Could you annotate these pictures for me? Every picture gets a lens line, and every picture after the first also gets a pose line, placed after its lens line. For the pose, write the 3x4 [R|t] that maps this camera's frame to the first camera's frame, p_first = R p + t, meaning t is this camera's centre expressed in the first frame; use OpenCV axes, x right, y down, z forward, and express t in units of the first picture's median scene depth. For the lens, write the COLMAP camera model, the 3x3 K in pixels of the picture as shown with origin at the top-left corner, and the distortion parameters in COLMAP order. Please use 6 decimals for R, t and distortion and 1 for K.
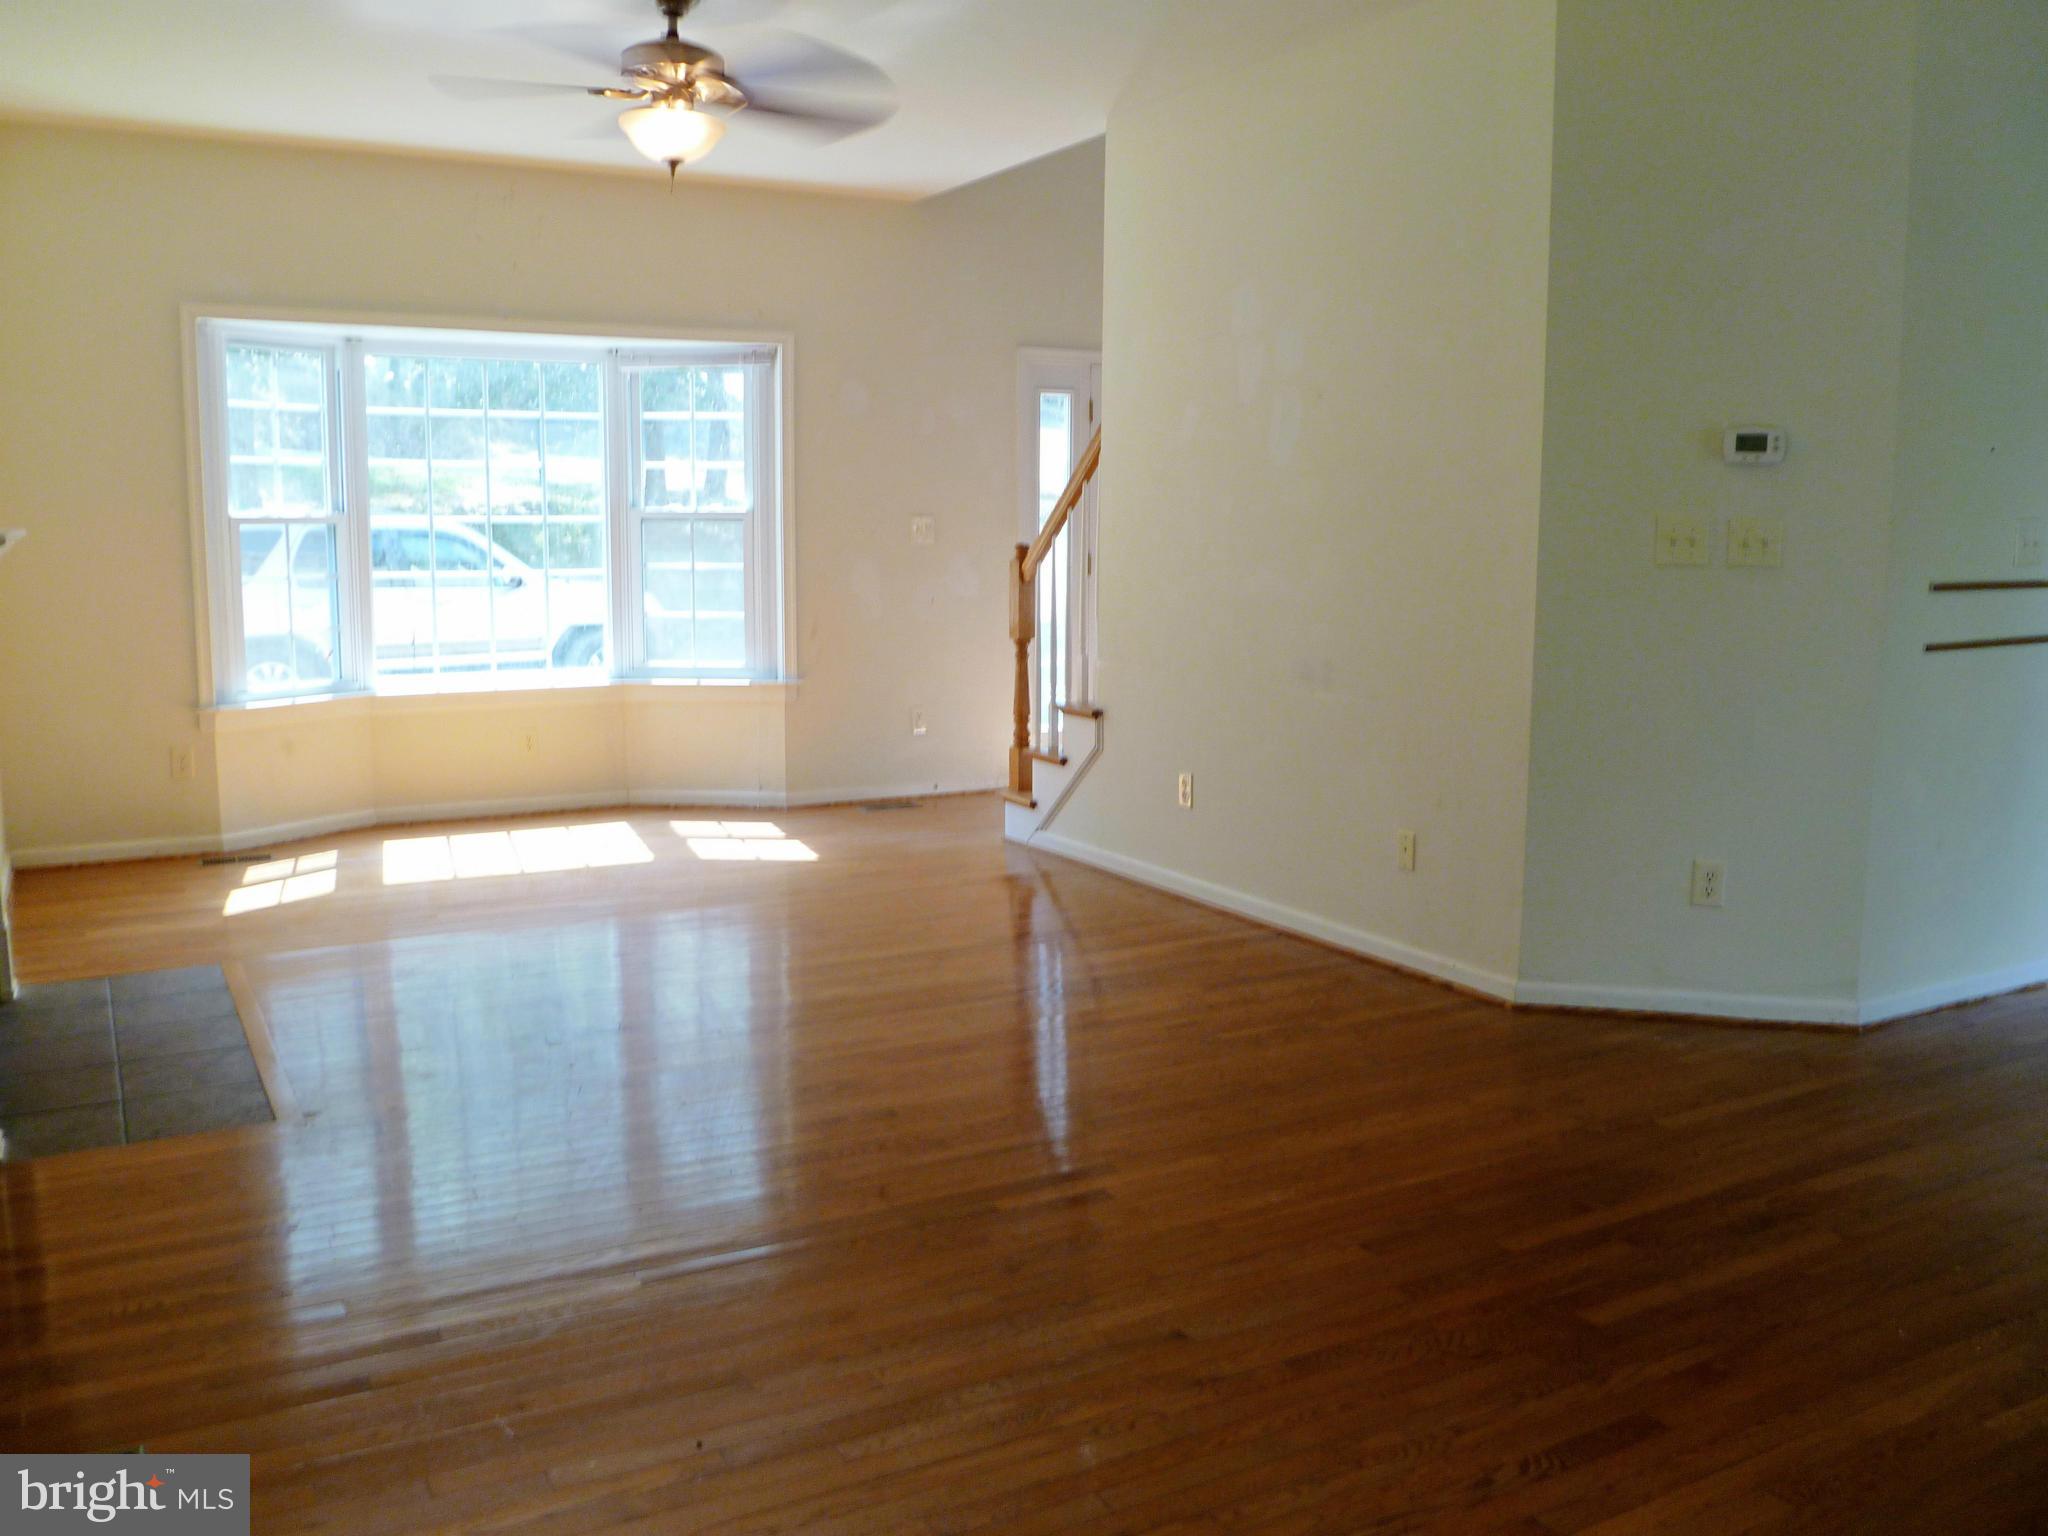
lens RADIAL K [[1748.0, 0, 1020.2], [0, 1748.0, 762.5], [0, 0, 1]] dist [-0.058198, 0.011686]
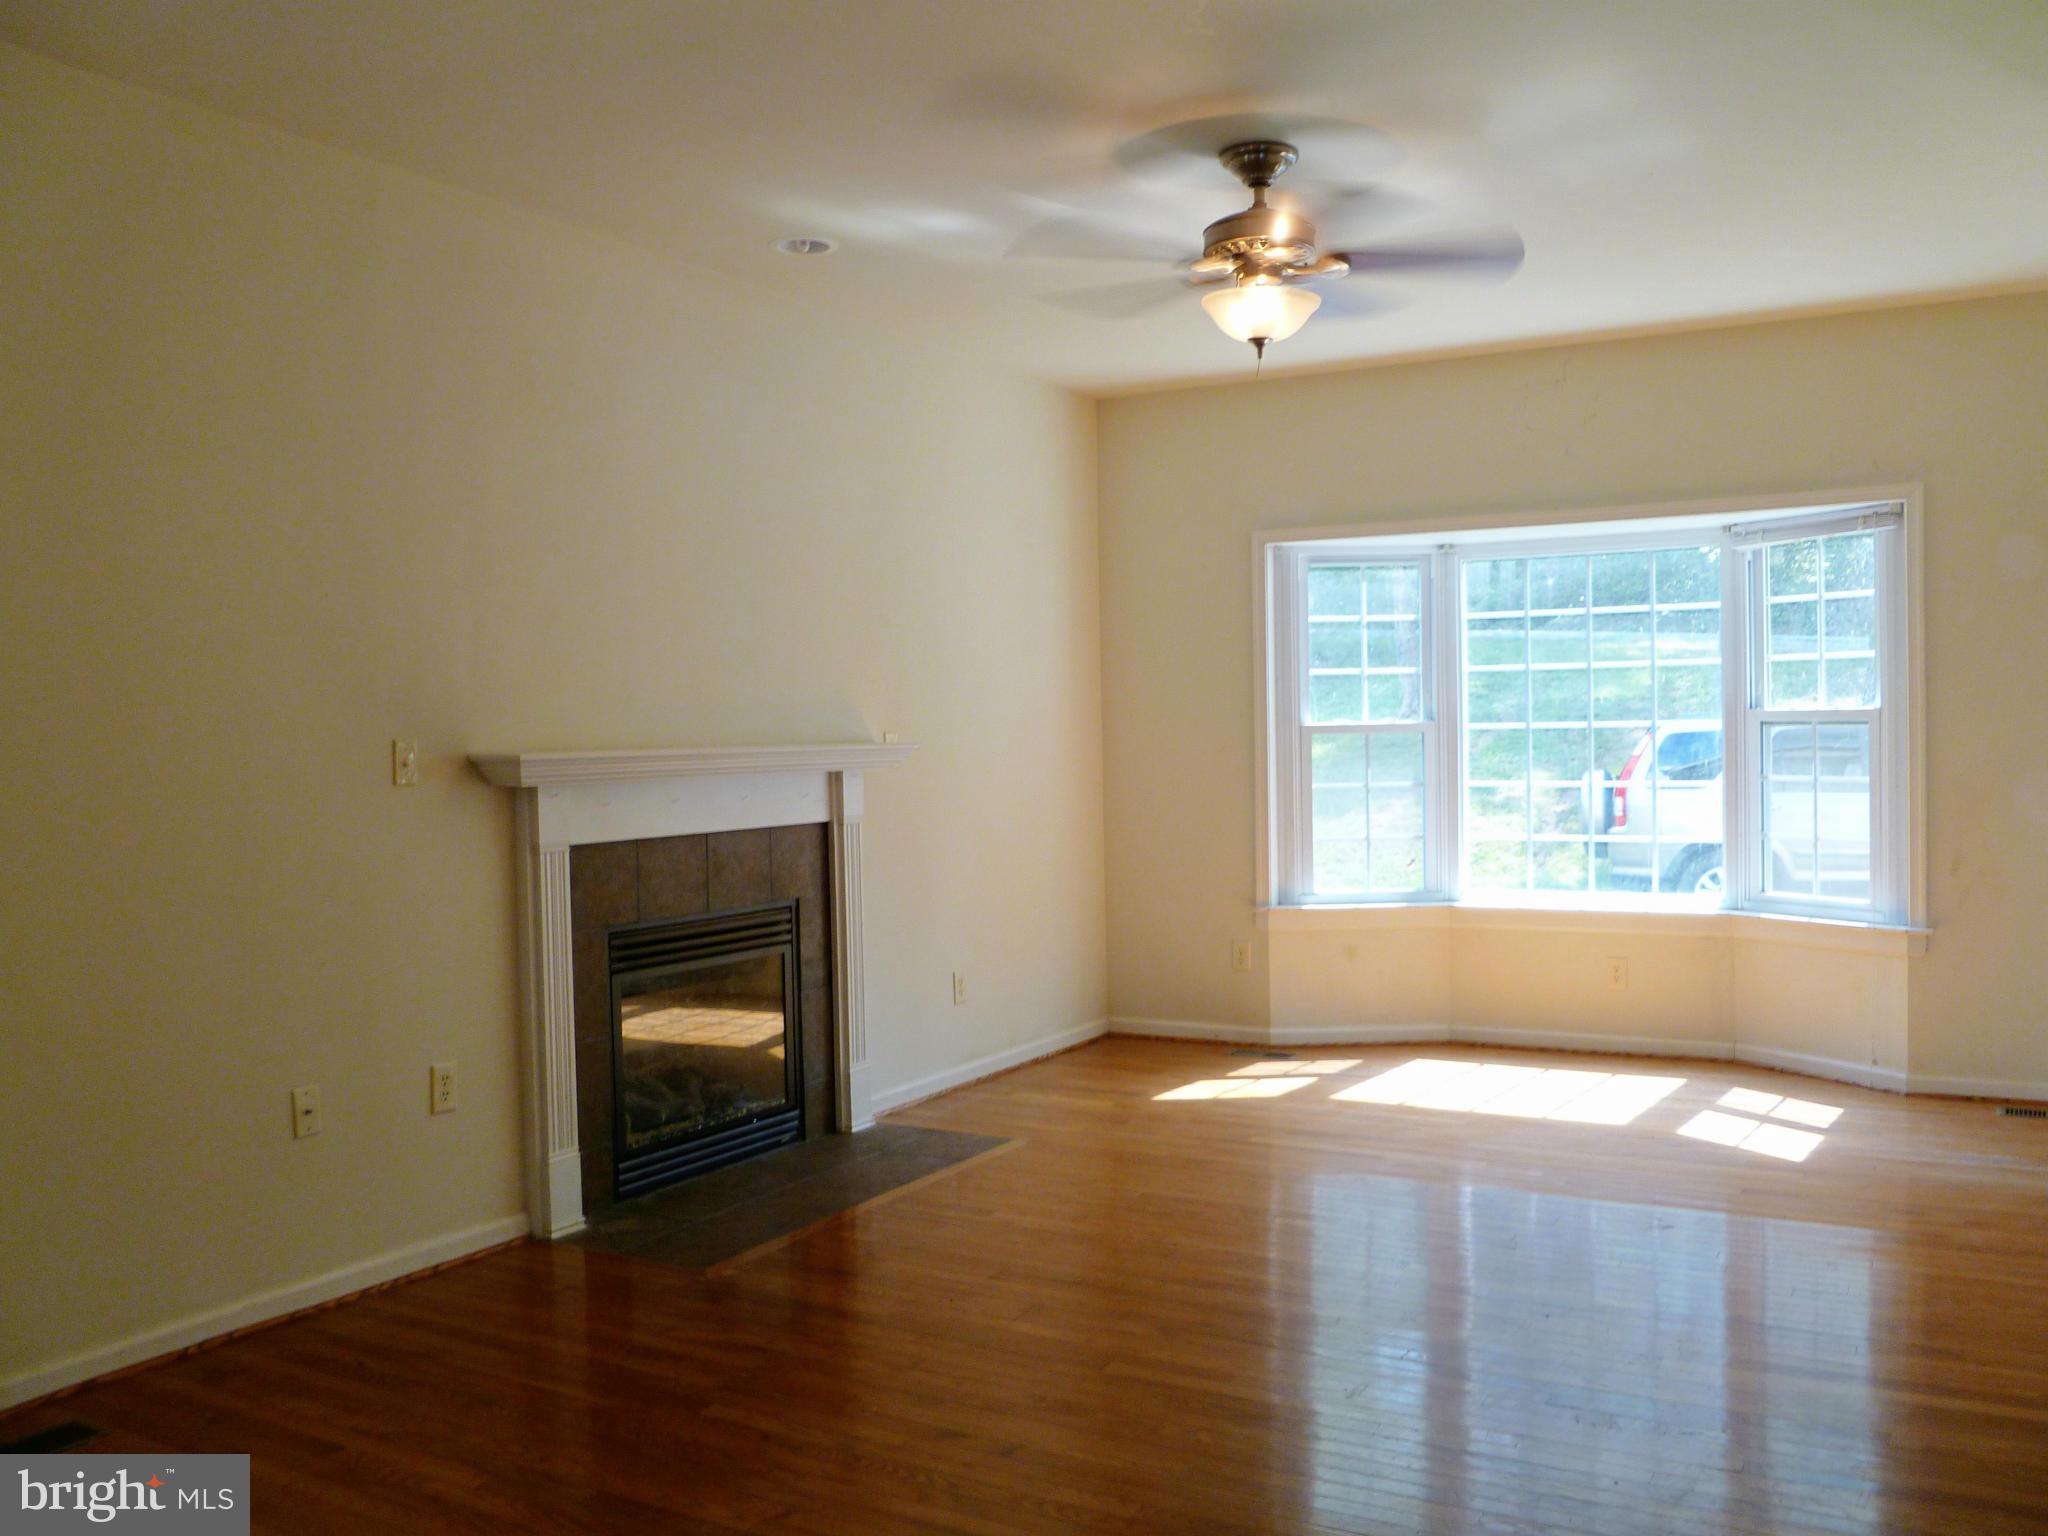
lens RADIAL K [[1748.0, 0, 1021.8], [0, 1748.0, 771.9], [0, 0, 1]] dist [-0.058198, 0.011686]
pose [[0.514428, 0.005421, -0.857517, 0.332283], [-0.099089, 0.993657, -0.053162, -0.037708], [0.851790, 0.112318, 0.511702, 0.285398]]
